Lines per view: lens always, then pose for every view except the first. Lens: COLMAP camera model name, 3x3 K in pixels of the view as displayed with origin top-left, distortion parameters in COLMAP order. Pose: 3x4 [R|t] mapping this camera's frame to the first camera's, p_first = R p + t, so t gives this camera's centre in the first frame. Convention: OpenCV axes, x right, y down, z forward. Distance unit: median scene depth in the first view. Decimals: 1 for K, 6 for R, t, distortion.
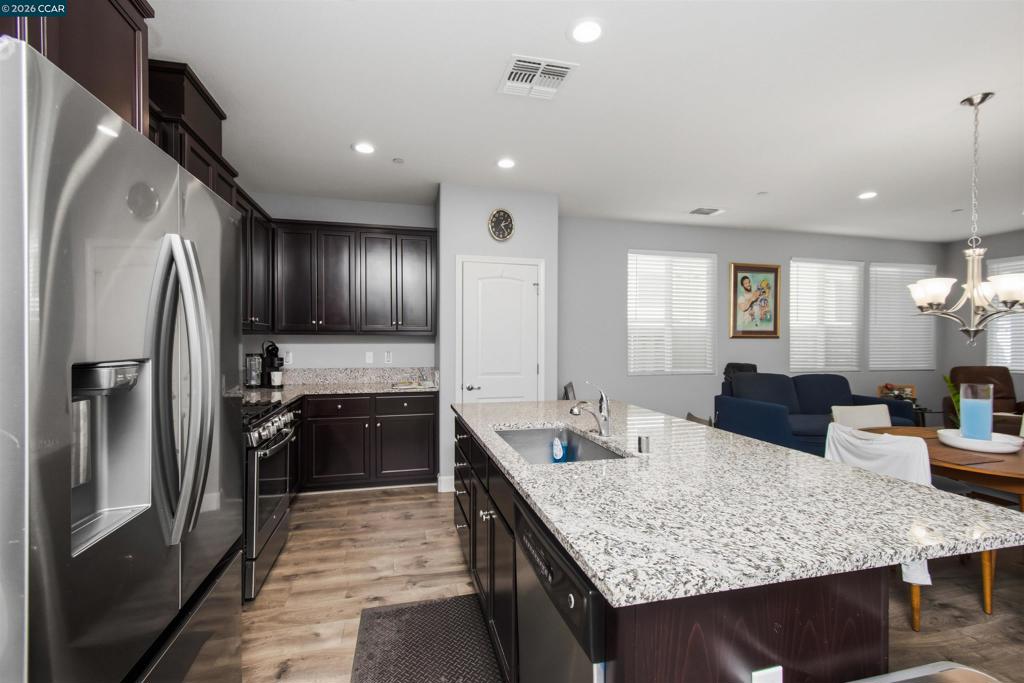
lens RADIAL K [[453.4, 0, 511.9], [0, 453.4, 344.0], [0, 0, 1]] dist [0.006695, -0.000376]
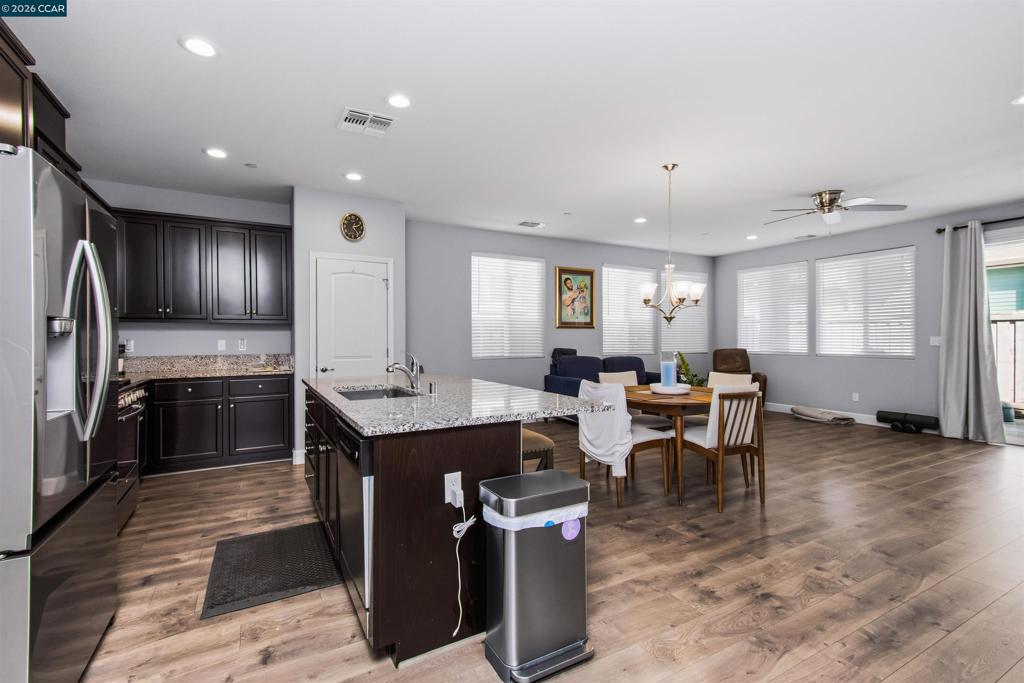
lens RADIAL K [[462.9, 0, 512.0], [0, 462.9, 337.3], [0, 0, 1]] dist [0.021656, -0.000592]
pose [[0.966697, -0.005446, 0.255866, 0.064472], [0.007754, 0.999938, -0.008011, 0.028896], [-0.255807, 0.009729, 0.966679, -0.236610]]
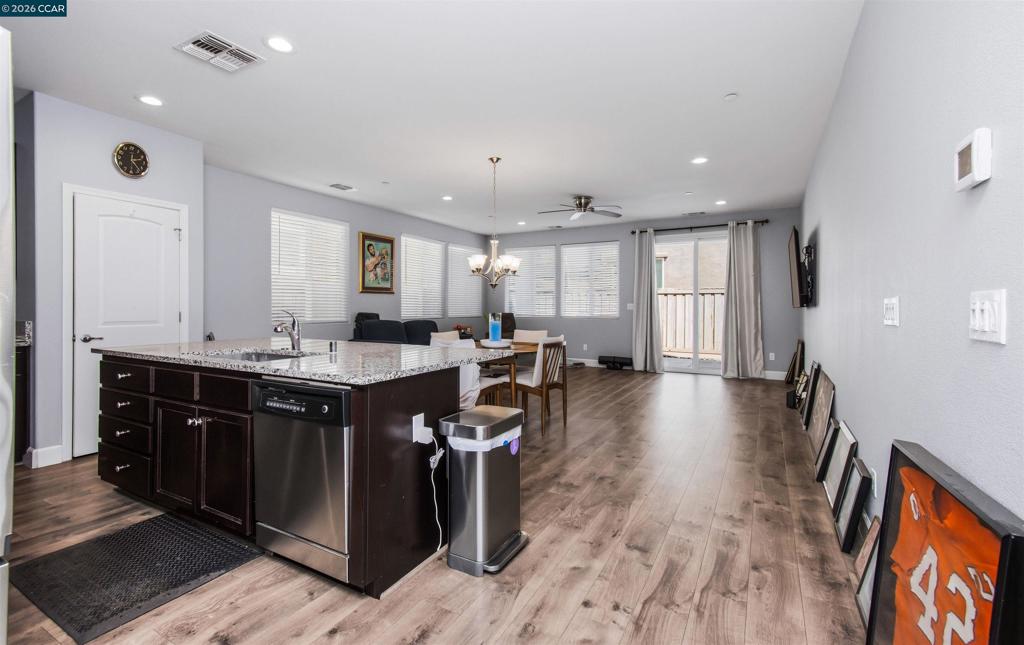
lens RADIAL K [[449.8, 0, 512.0], [0, 449.8, 306.4], [0, 0, 1]] dist [0.021283, -0.000459]
pose [[0.690332, -0.002048, 0.723490, -0.164194], [0.005415, 0.999983, -0.002337, 0.040413], [-0.723472, 0.005531, 0.690331, -0.197223]]
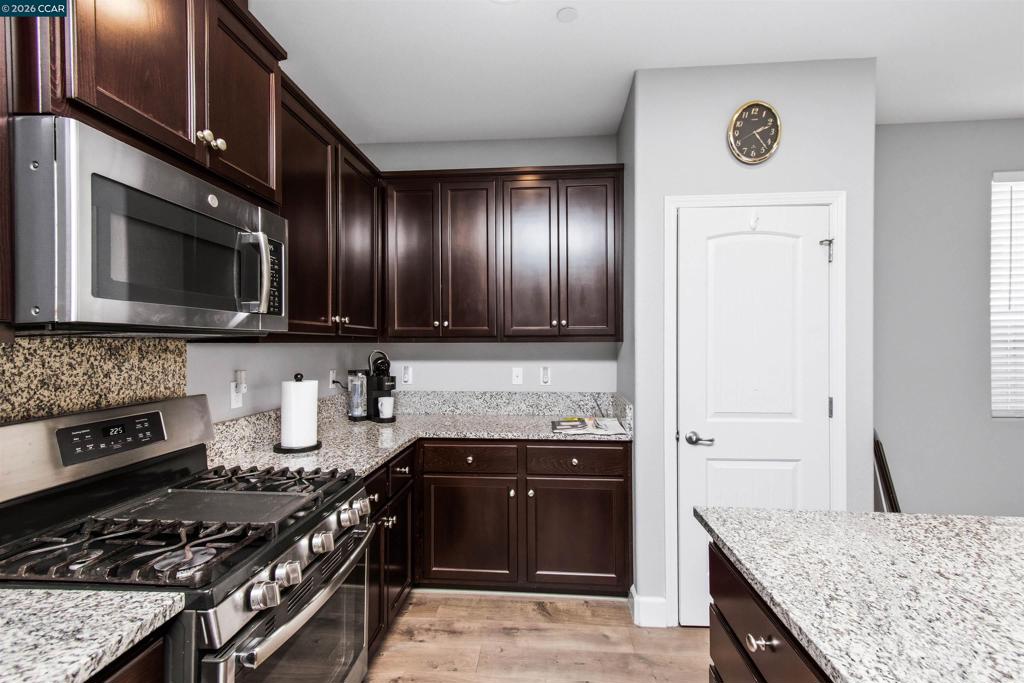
lens RADIAL K [[466.9, 0, 511.9], [0, 466.9, 344.0], [0, 0, 1]] dist [0.020313, -0.000085]
pose [[0.947151, -0.003421, -0.320770, -0.116793], [0.001279, 0.999975, -0.006886, -0.013512], [0.320786, 0.006112, 0.947132, 0.398431]]
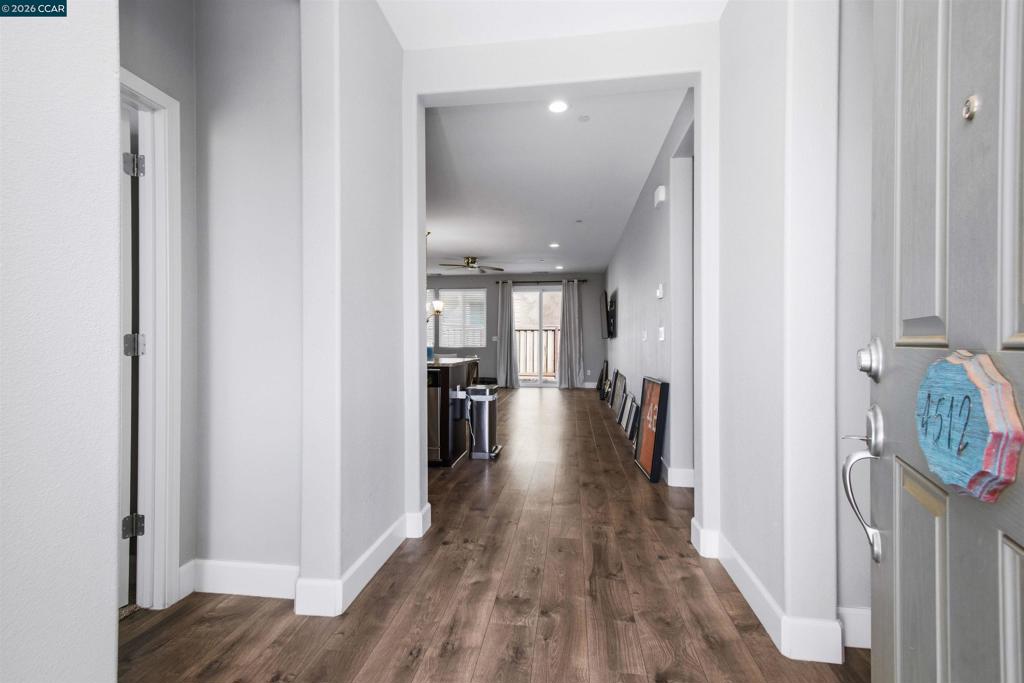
lens RADIAL K [[455.8, 0, 511.3], [0, 455.8, 338.0], [0, 0, 1]] dist [0.019701, 0.000041]
pose [[0.373421, 0.006725, 0.927638, -0.795156], [0.004682, 0.999947, -0.009134, 0.060391], [-0.927650, 0.007754, 0.373369, -0.278202]]
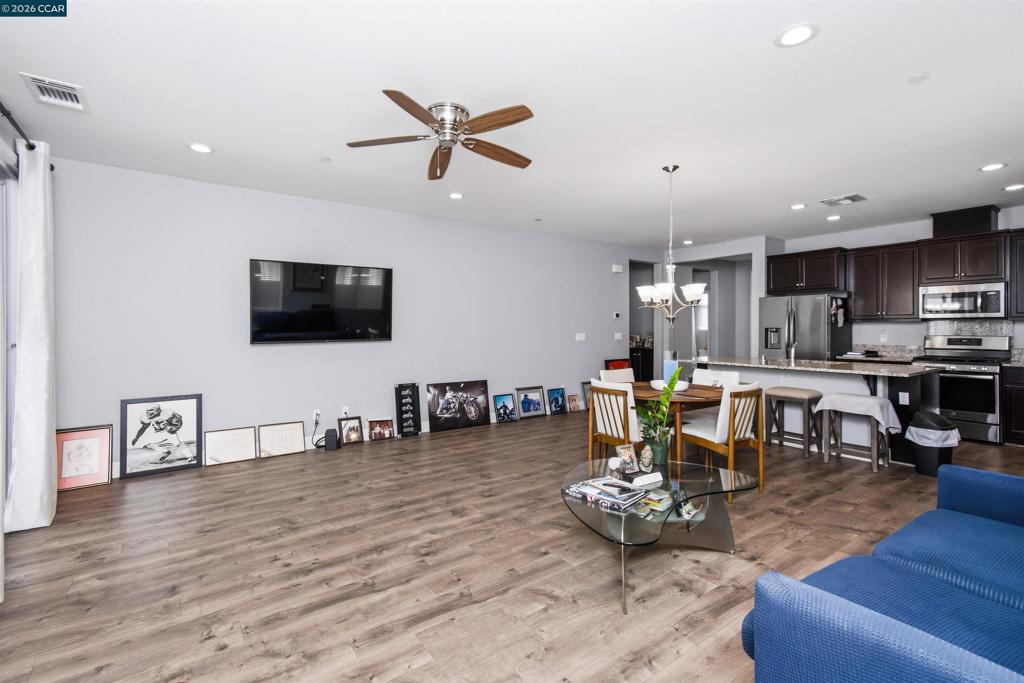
lens RADIAL K [[467.8, 0, 511.4], [0, 467.8, 338.8], [0, 0, 1]] dist [0.017668, 0.000014]
pose [[-0.927597, 0.008369, -0.373489, 1.340723], [-0.003042, 0.999547, 0.029952, -0.003566], [0.373571, 0.028920, -0.927151, 1.443659]]
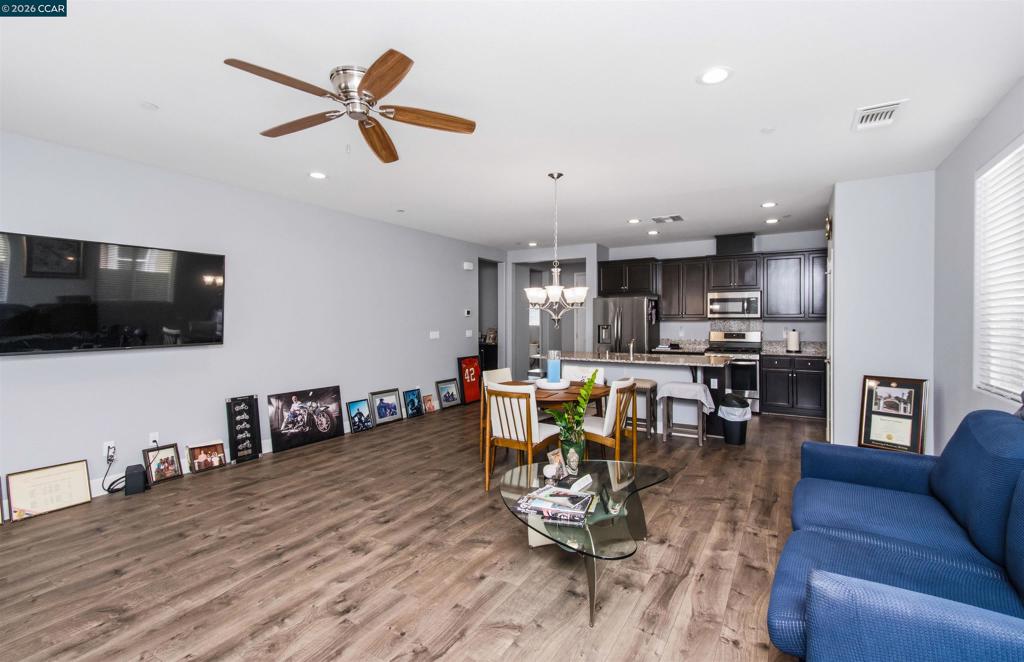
lens RADIAL K [[468.2, 0, 512.0], [0, 468.2, 331.0], [0, 0, 1]] dist [0.021767, -0.001179]
pose [[-0.707199, 0.015755, -0.706839, 1.454870], [-0.003984, 0.999647, 0.026267, -0.019821], [0.707003, 0.021392, -0.706887, 1.308932]]
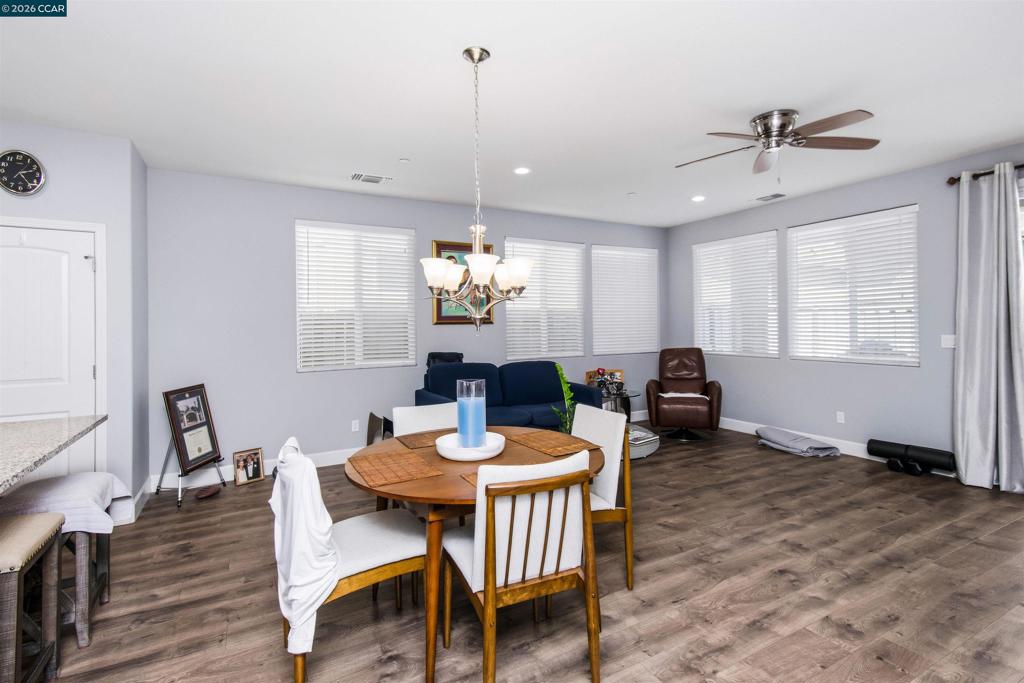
lens RADIAL K [[483.9, 0, 511.5], [0, 483.9, 321.3], [0, 0, 1]] dist [0.020618, -0.000005]
pose [[0.967646, -0.012883, 0.251983, 0.536253], [0.016523, 0.999787, -0.012333, -0.006368], [-0.251770, 0.016098, 0.967653, 0.054977]]
